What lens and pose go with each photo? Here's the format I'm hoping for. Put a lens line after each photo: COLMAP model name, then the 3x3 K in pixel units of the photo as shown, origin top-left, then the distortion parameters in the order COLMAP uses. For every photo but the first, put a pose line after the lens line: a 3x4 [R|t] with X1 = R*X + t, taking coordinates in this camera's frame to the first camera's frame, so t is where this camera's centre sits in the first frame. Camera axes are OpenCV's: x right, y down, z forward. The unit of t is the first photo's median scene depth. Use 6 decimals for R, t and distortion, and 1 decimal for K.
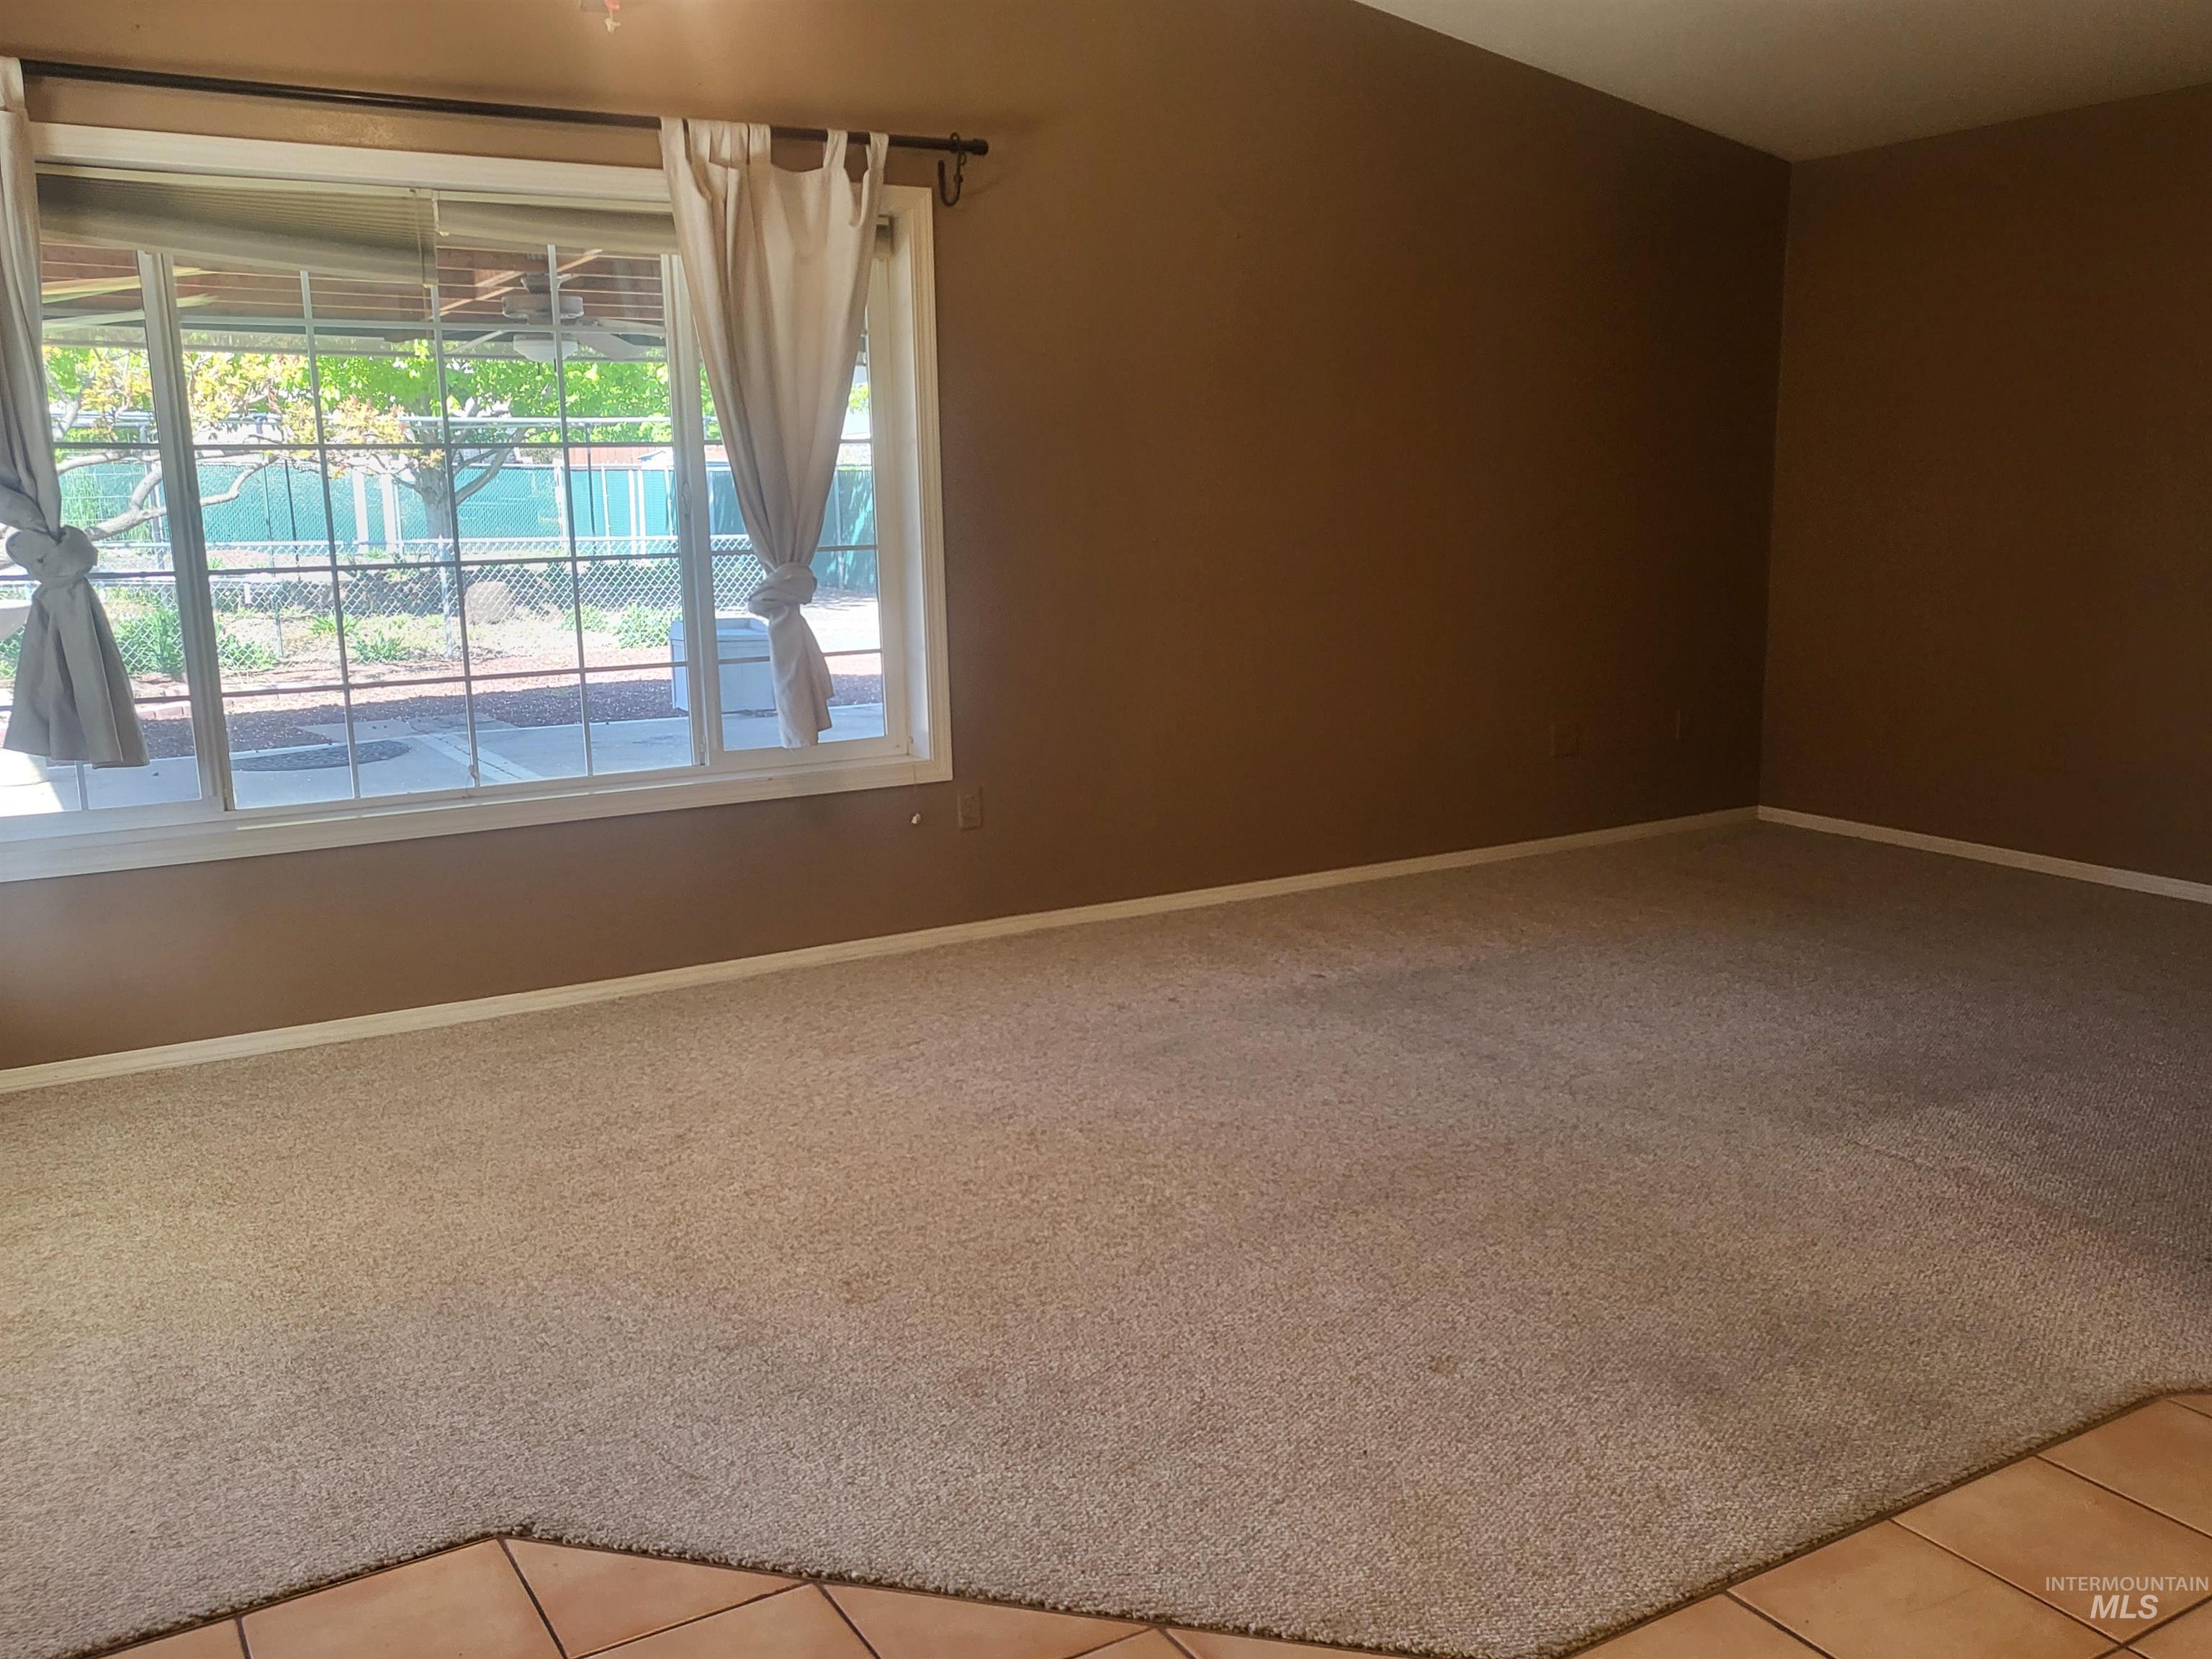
lens RADIAL K [[1901.4, 0, 1106.0], [0, 1901.4, 829.5], [0, 0, 1]] dist [0.007082, 0.011990]
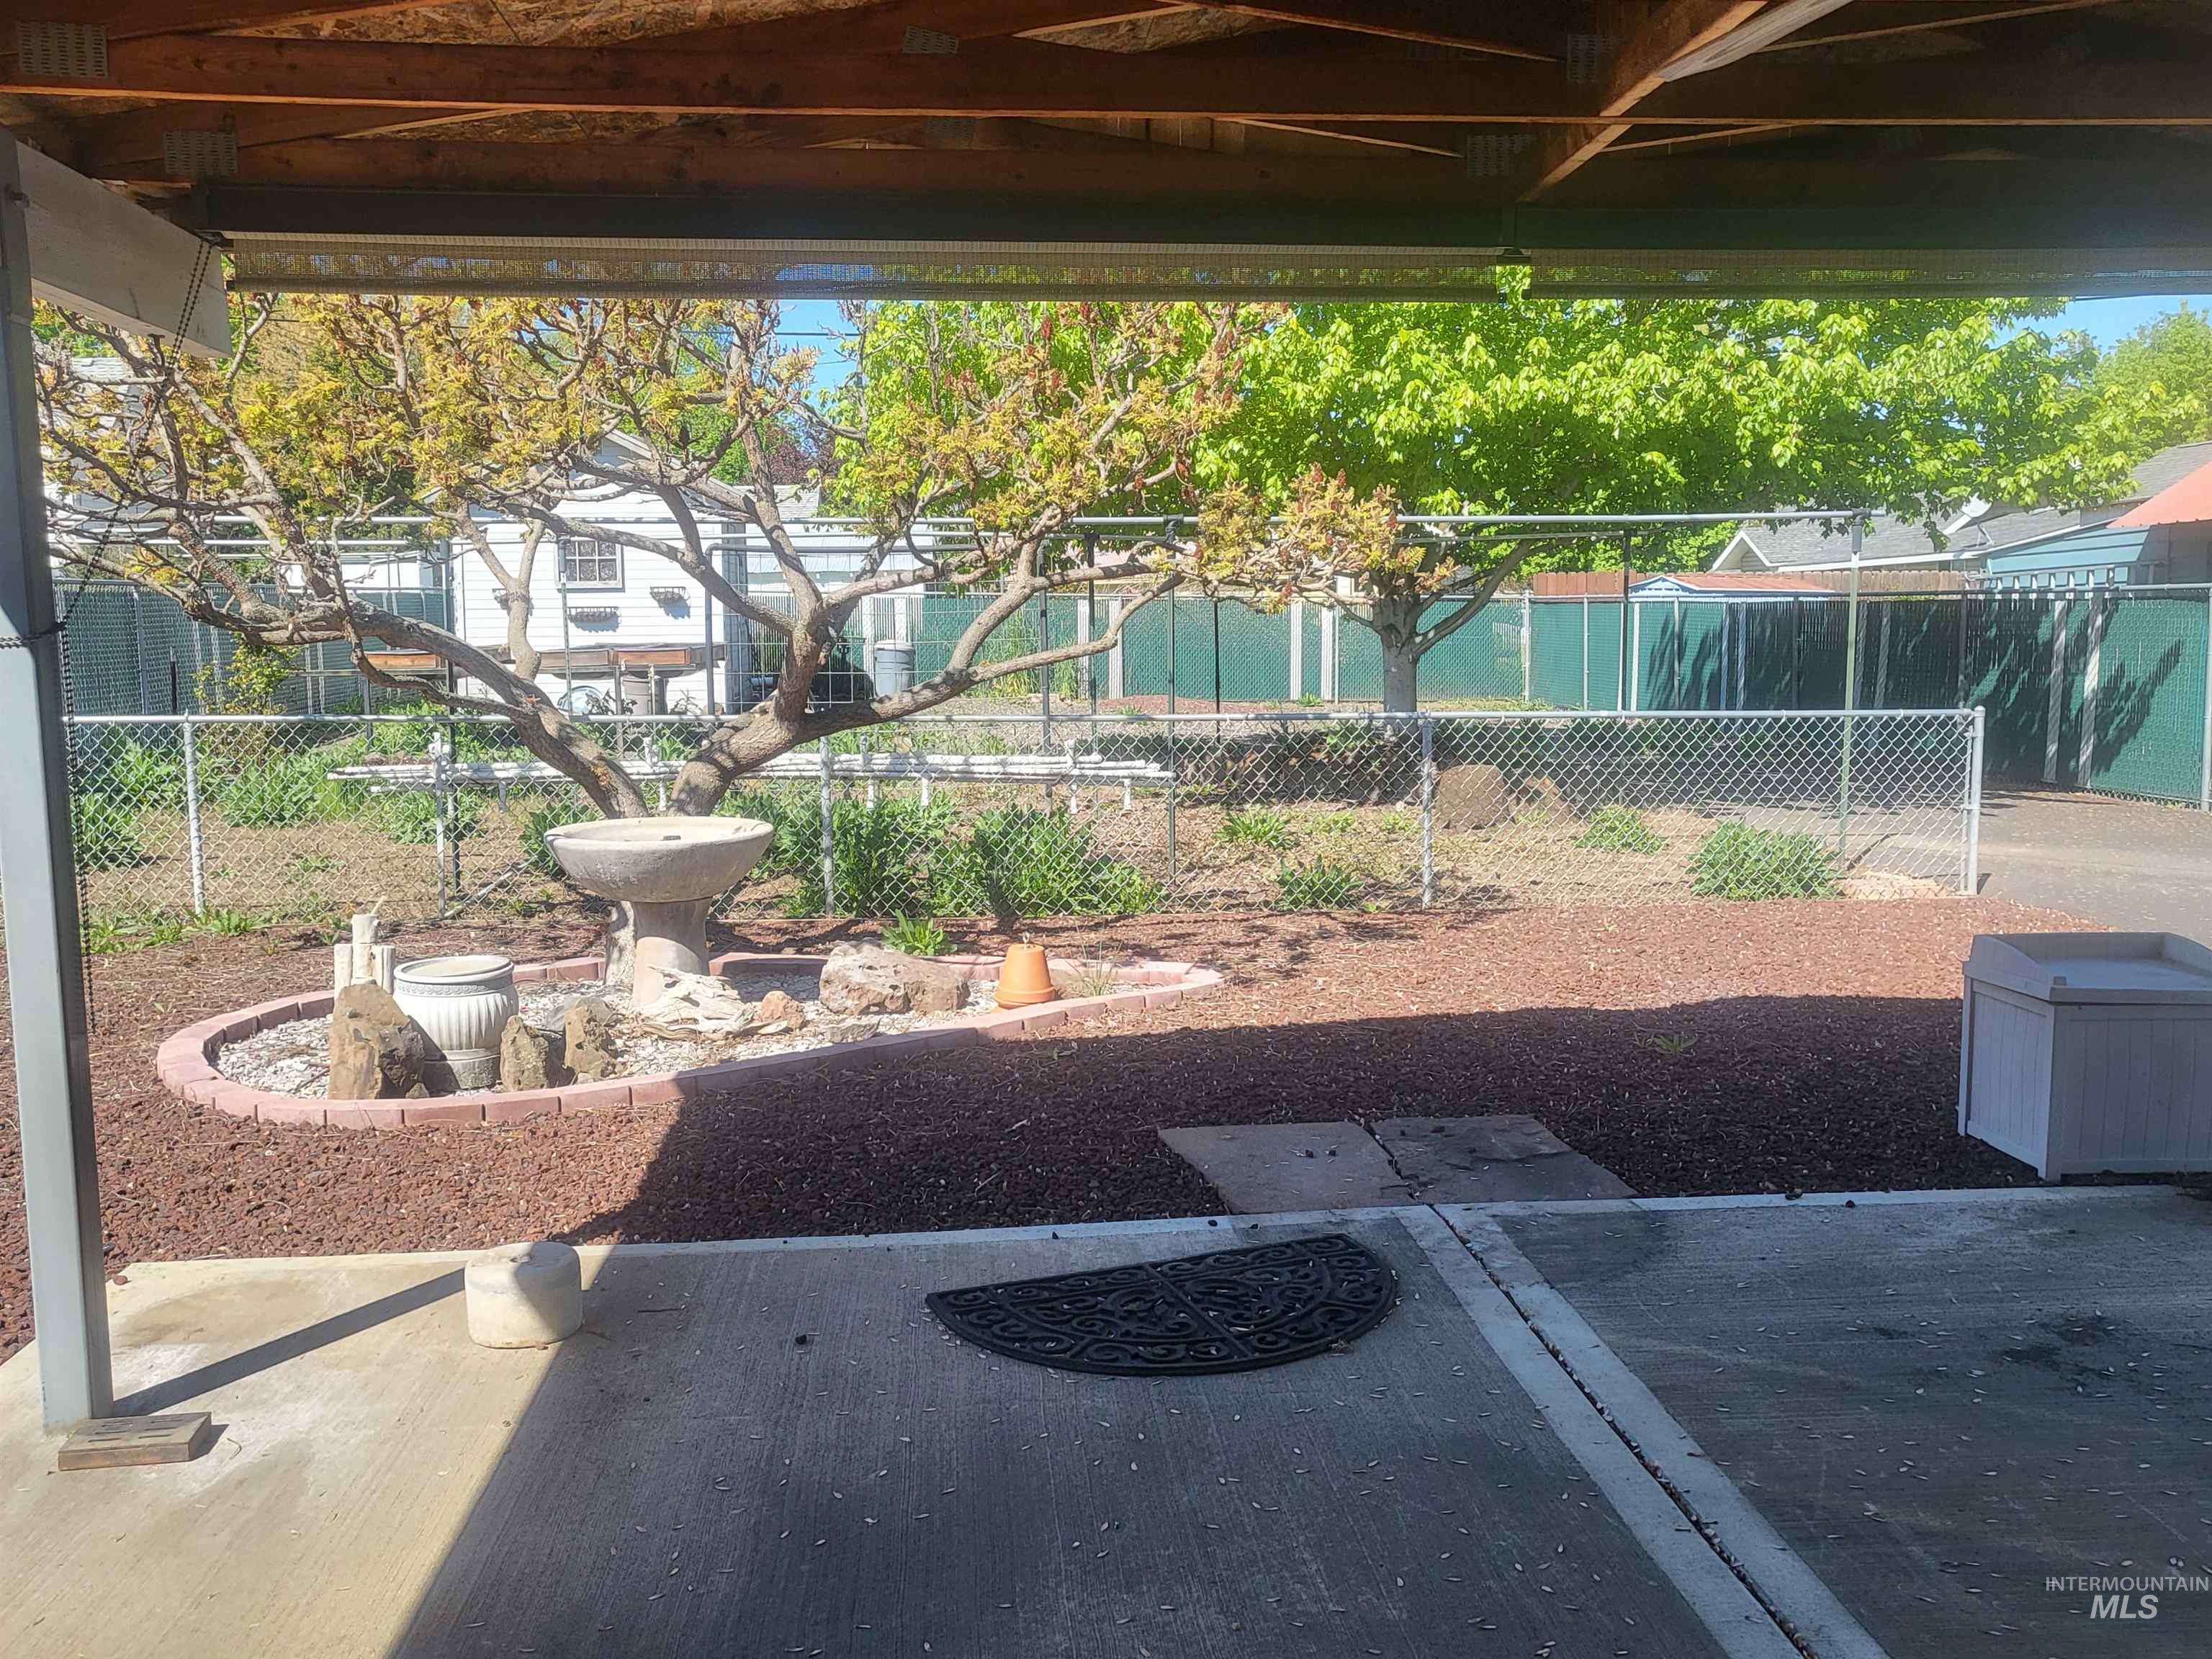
lens RADIAL K [[1901.4, 0, 1106.0], [0, 1901.4, 829.5], [0, 0, 1]] dist [0.007082, 0.011990]
pose [[0.894455, 0.046378, -0.444747, -0.281538], [-0.077085, 0.995709, -0.051197, -0.125966], [0.440464, 0.080077, 0.894192, 0.689284]]
